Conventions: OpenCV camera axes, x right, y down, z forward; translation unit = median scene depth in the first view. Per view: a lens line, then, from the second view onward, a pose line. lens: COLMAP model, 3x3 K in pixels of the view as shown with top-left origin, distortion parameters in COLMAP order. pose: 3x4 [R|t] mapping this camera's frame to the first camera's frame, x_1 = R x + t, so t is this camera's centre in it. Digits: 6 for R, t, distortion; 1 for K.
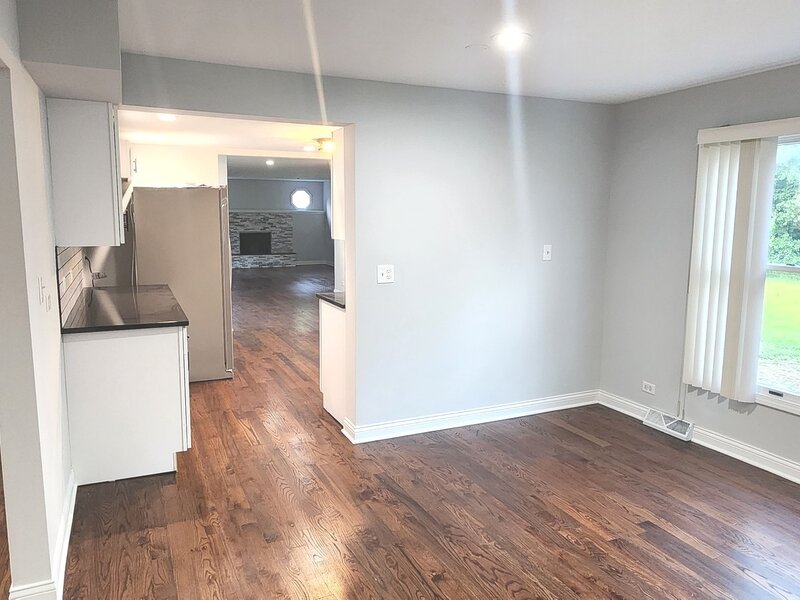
lens RADIAL K [[596.5, 0, 400.0], [0, 596.5, 300.0], [0, 0, 1]] dist [-0.008797, -0.001933]
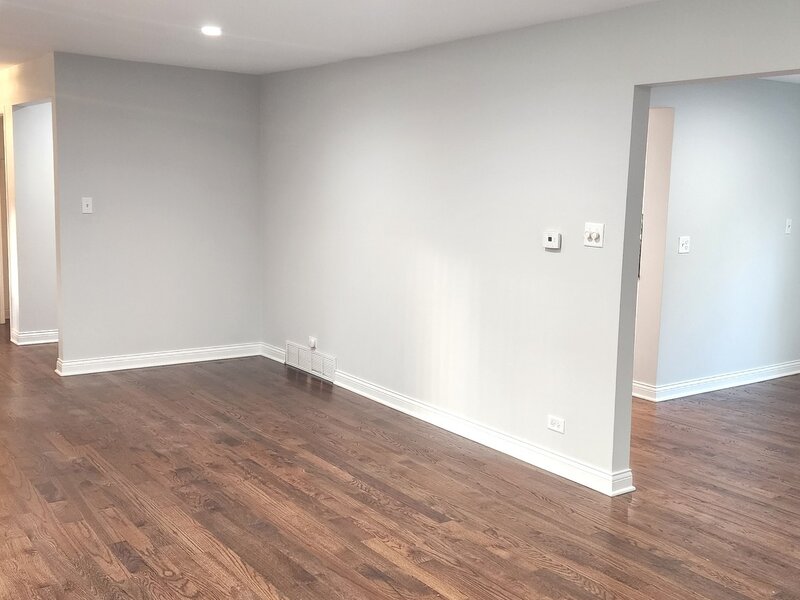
lens RADIAL K [[856.1, 0, 400.7], [0, 856.1, 285.8], [0, 0, 1]] dist [0.097401, -0.165354]
pose [[0.982055, -0.005047, 0.188530, -0.833880], [0.008265, 0.999833, -0.016290, 0.053647], [-0.188416, 0.017556, 0.981932, -0.455549]]
